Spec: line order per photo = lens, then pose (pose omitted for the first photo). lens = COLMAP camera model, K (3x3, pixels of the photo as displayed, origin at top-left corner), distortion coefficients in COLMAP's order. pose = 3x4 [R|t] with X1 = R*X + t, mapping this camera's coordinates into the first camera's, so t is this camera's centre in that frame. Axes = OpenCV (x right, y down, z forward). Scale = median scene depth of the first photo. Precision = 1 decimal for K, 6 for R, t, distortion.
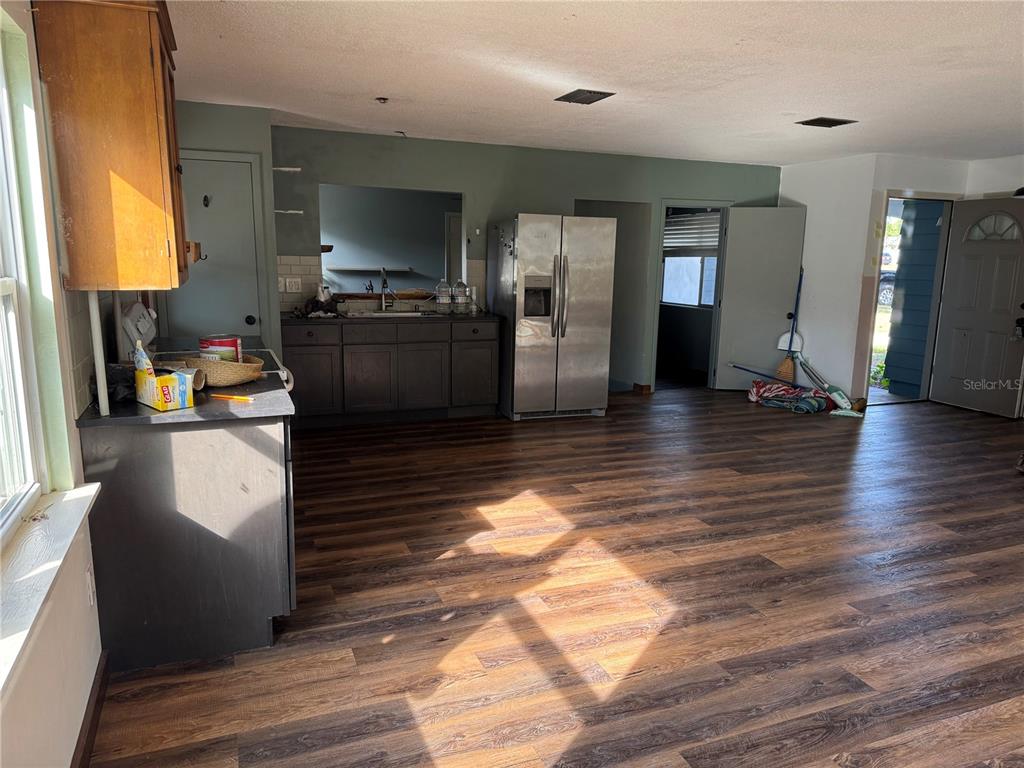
lens RADIAL K [[710.9, 0, 512.8], [0, 710.9, 386.9], [0, 0, 1]] dist [0.075097, -0.089228]
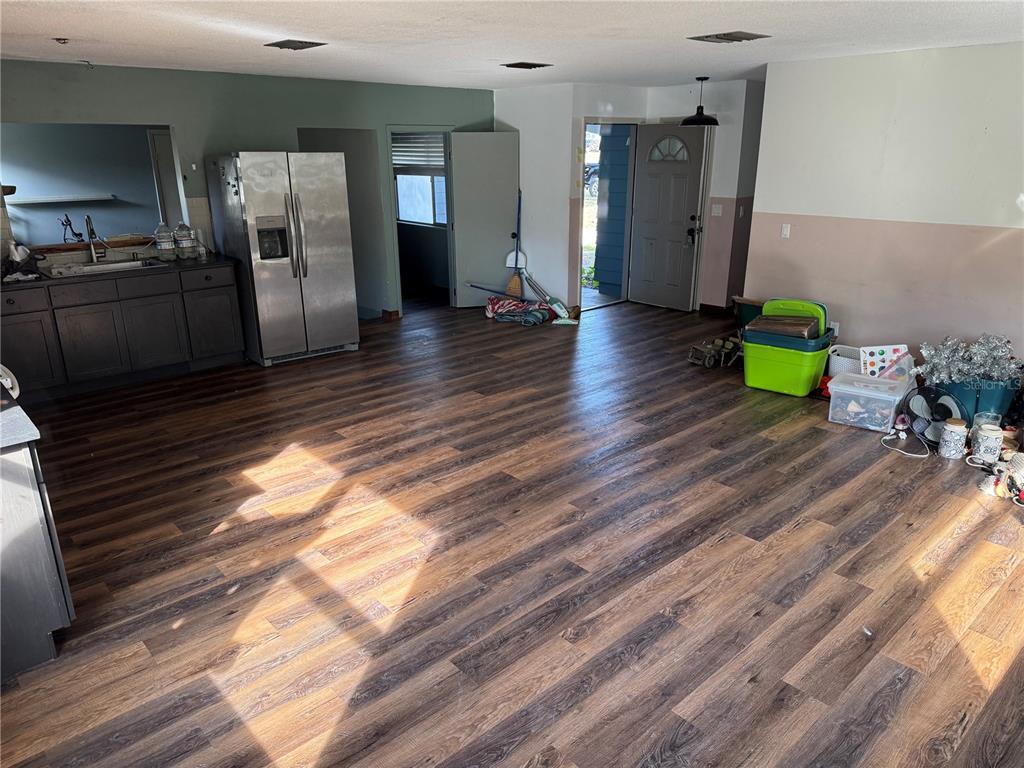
lens RADIAL K [[710.9, 0, 506.9], [0, 710.9, 384.4], [0, 0, 1]] dist [0.075097, -0.089228]
pose [[0.937919, -0.131868, 0.320809, -0.007450], [0.084668, 0.983974, 0.156925, -0.075762], [-0.336361, -0.120021, 0.934054, -0.072897]]
